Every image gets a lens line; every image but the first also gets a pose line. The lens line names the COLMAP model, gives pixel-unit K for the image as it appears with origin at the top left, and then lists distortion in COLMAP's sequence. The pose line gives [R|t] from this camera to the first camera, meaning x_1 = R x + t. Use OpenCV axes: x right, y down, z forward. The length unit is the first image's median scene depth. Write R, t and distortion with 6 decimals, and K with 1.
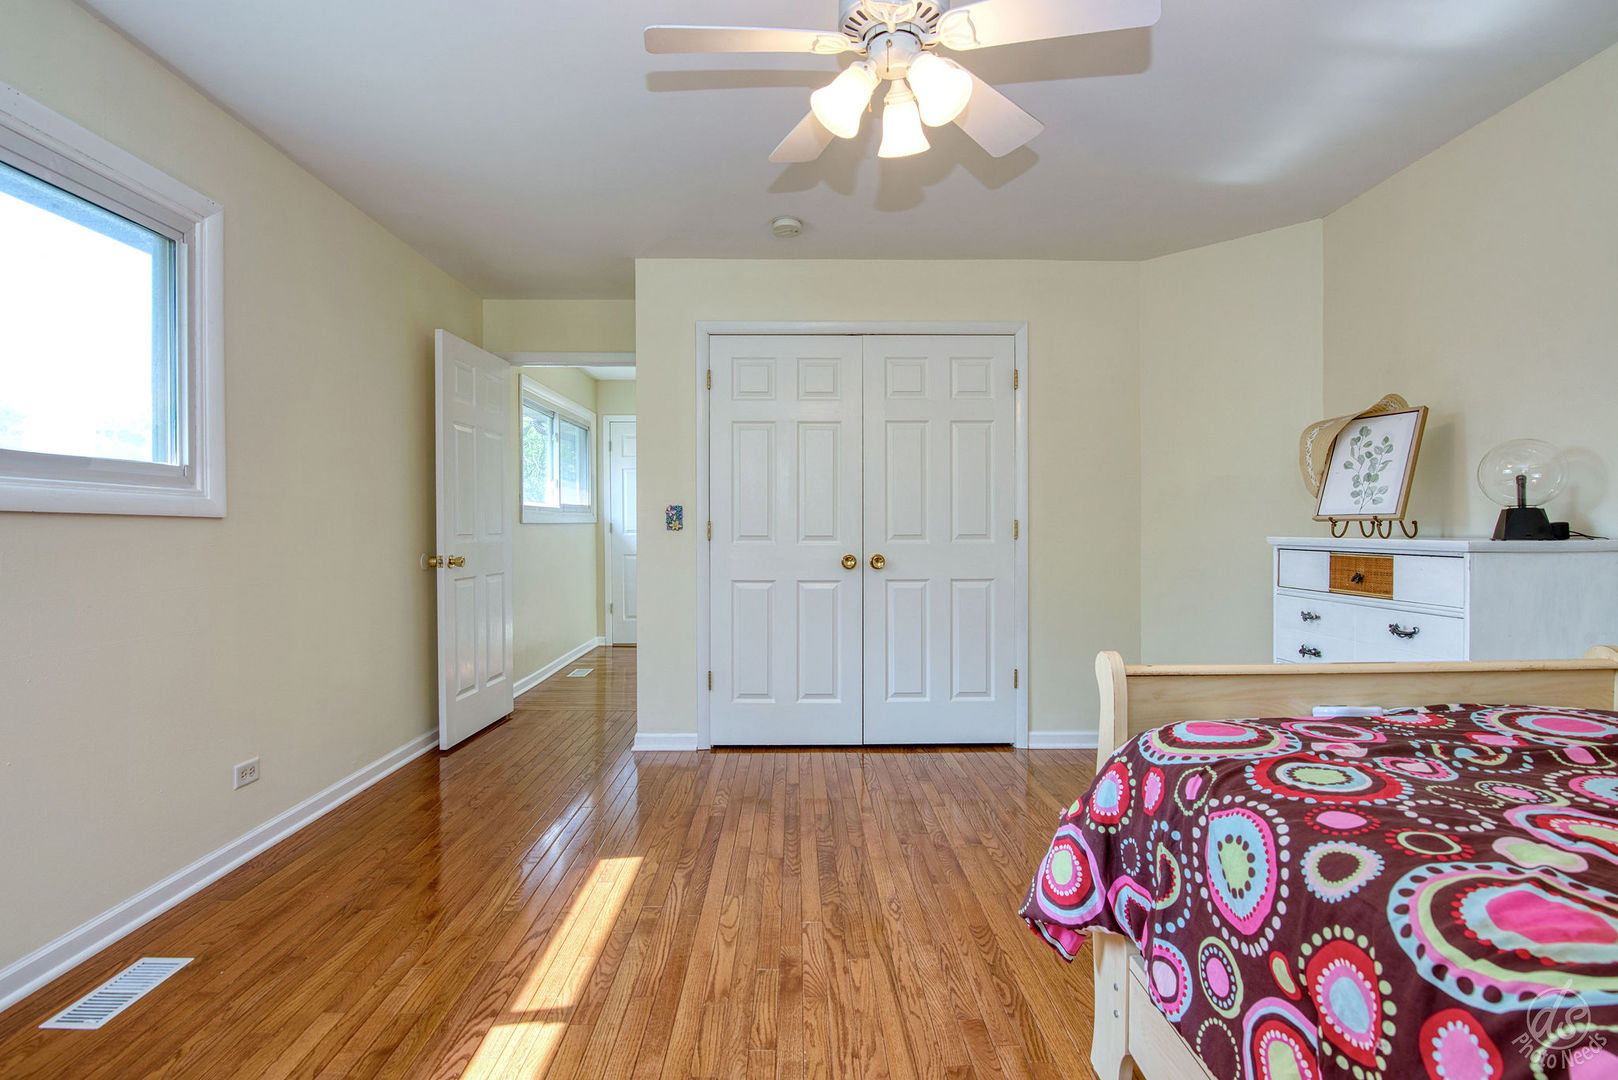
lens RADIAL K [[752.1, 0, 806.9], [0, 752.1, 534.9], [0, 0, 1]] dist [-0.022759, 0.000032]
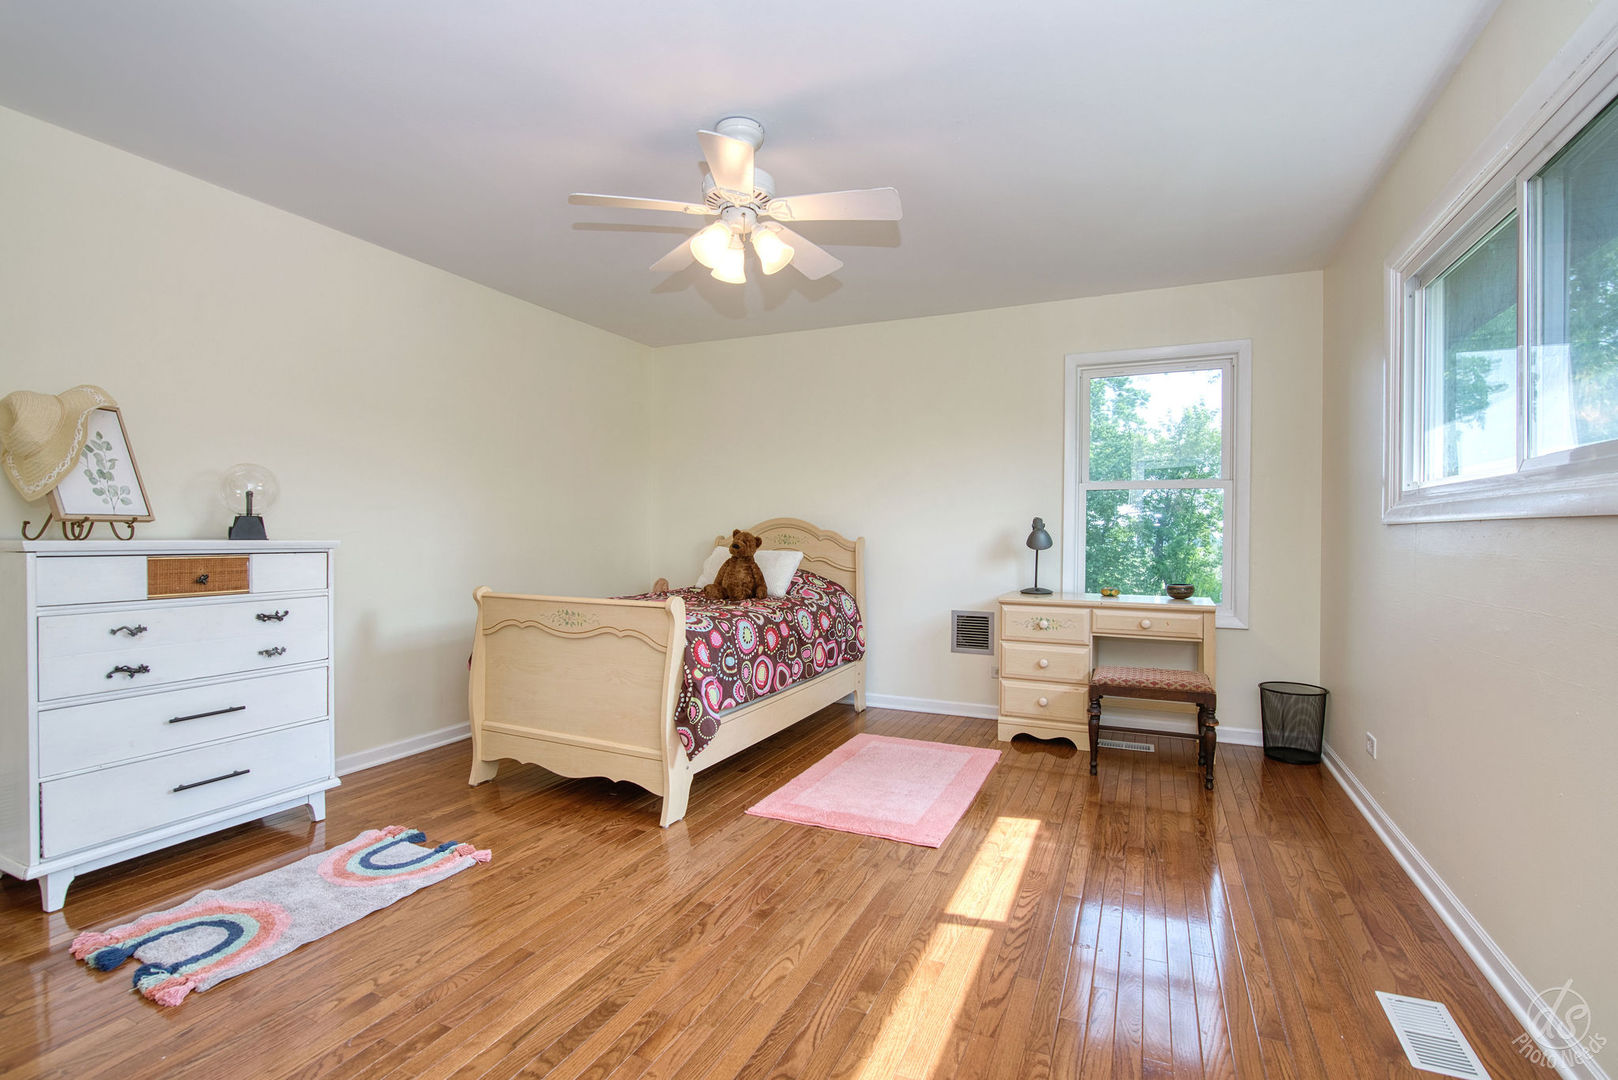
lens RADIAL K [[752.1, 0, 806.9], [0, 752.1, 534.9], [0, 0, 1]] dist [-0.022759, 0.000032]
pose [[-0.899257, -0.006616, 0.437372, -0.512793], [-0.004239, 0.999970, 0.006409, -0.015475], [-0.437401, 0.003910, -0.899258, 1.766361]]
